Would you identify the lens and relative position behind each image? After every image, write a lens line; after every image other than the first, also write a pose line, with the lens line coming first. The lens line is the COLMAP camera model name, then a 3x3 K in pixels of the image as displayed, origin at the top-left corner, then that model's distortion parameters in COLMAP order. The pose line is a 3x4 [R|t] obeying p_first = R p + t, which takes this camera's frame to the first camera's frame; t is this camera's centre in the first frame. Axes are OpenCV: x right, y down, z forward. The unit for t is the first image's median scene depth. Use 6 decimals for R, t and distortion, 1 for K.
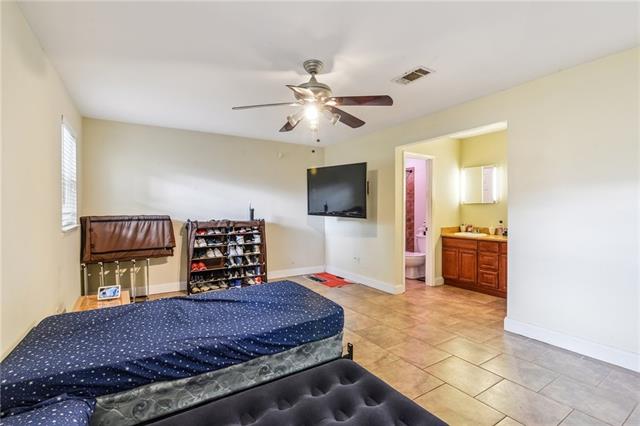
lens RADIAL K [[295.6, 0, 316.9], [0, 295.6, 212.8], [0, 0, 1]] dist [-0.020202, -0.000547]
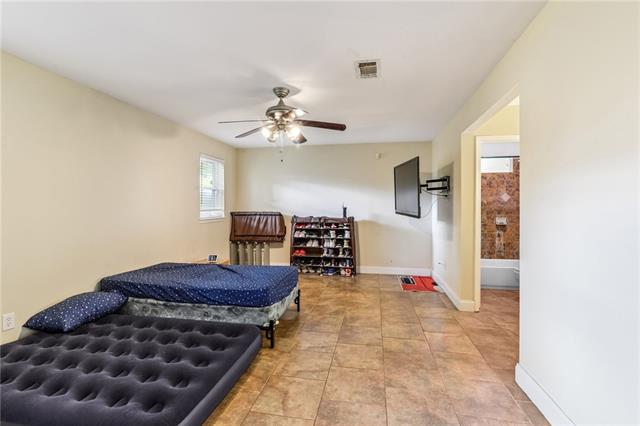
lens RADIAL K [[295.6, 0, 314.4], [0, 295.6, 210.1], [0, 0, 1]] dist [-0.020202, -0.000547]
pose [[0.733273, 0.008923, -0.679876, 0.520057], [-0.011434, 0.999934, 0.000792, -0.003022], [0.679839, 0.007193, 0.733327, 0.108754]]
